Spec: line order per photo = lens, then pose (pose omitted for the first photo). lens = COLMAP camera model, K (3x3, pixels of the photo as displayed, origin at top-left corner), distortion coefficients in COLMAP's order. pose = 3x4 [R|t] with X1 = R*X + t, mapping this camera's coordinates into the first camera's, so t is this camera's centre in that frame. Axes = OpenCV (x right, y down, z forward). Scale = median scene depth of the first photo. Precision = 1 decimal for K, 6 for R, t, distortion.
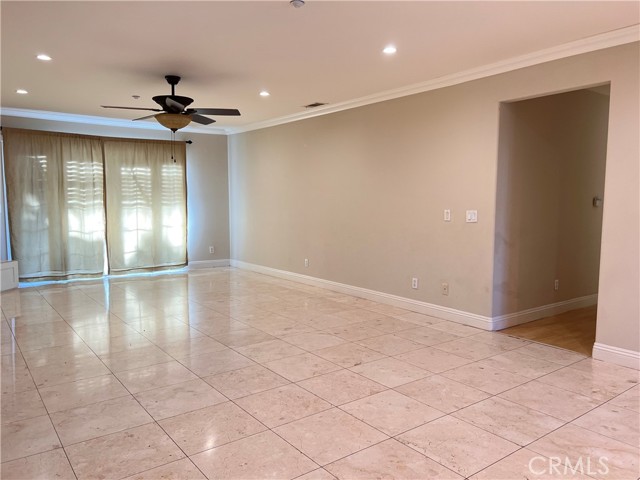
lens RADIAL K [[477.5, 0, 319.2], [0, 477.5, 243.9], [0, 0, 1]] dist [0.059049, -0.063644]
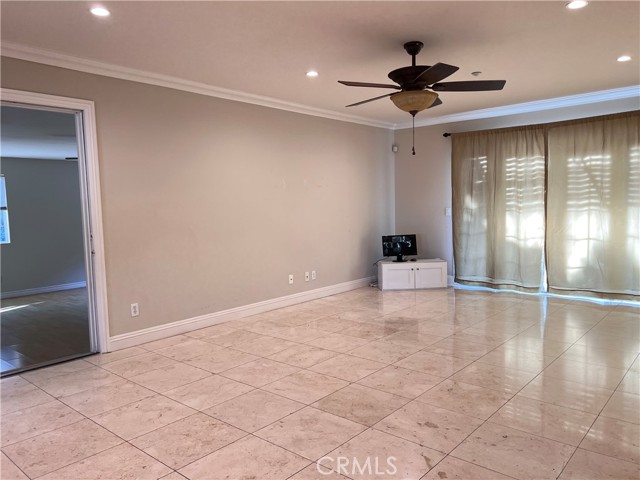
lens RADIAL K [[477.5, 0, 313.6], [0, 477.5, 239.6], [0, 0, 1]] dist [0.059049, -0.063644]
pose [[0.202520, 0.061524, -0.977344, 0.289128], [-0.065602, 0.996635, 0.049145, -0.040337], [0.977078, 0.054163, 0.205874, 0.462451]]
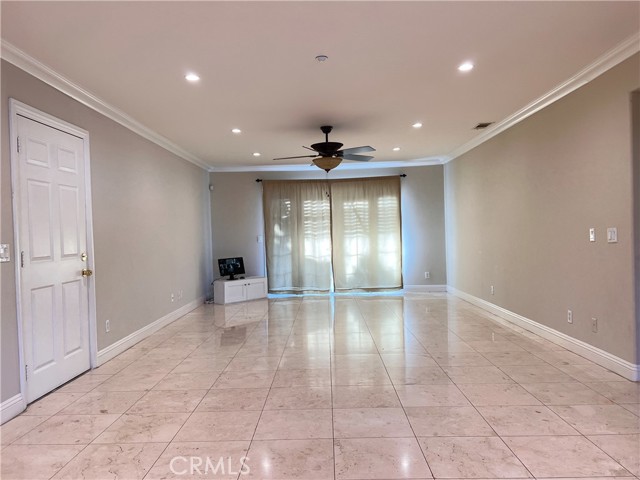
lens RADIAL K [[477.5, 0, 315.5], [0, 477.5, 233.6], [0, 0, 1]] dist [0.059049, -0.063644]
pose [[0.785967, -0.025951, -0.617724, 0.275773], [-0.026351, 0.996805, -0.075404, 0.009735], [0.617707, 0.075542, 0.782772, 0.034170]]
